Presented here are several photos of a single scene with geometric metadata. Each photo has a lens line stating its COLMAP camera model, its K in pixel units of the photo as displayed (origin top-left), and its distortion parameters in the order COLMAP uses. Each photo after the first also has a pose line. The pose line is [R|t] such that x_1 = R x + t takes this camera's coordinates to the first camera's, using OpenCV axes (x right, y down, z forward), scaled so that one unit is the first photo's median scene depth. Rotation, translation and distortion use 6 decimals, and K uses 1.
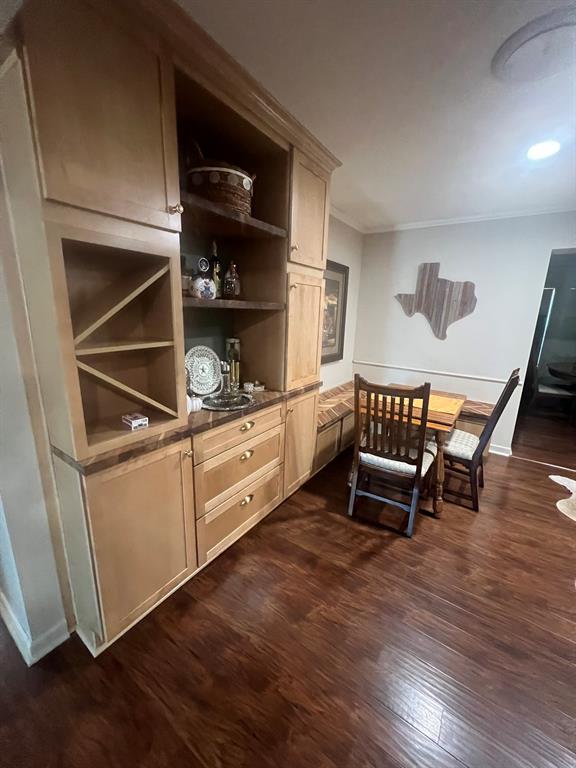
lens RADIAL K [[307.1, 0, 286.0], [0, 307.1, 386.0], [0, 0, 1]] dist [-0.000201, 0.000812]
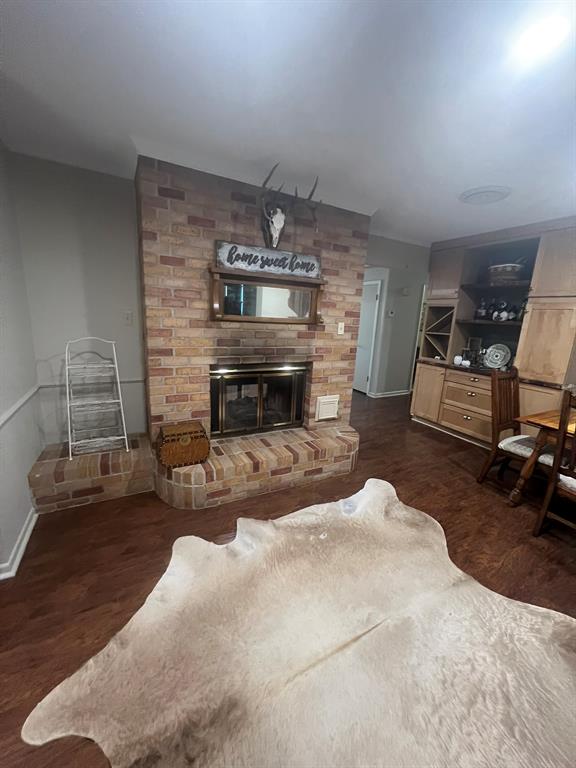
lens RADIAL K [[307.1, 0, 294.4], [0, 307.1, 382.3], [0, 0, 1]] dist [-0.000201, 0.000812]
pose [[-0.444635, 0.135767, -0.885363, 2.743905], [-0.278672, 0.918423, 0.280788, -0.116459], [0.851259, 0.371574, -0.370528, 0.900806]]
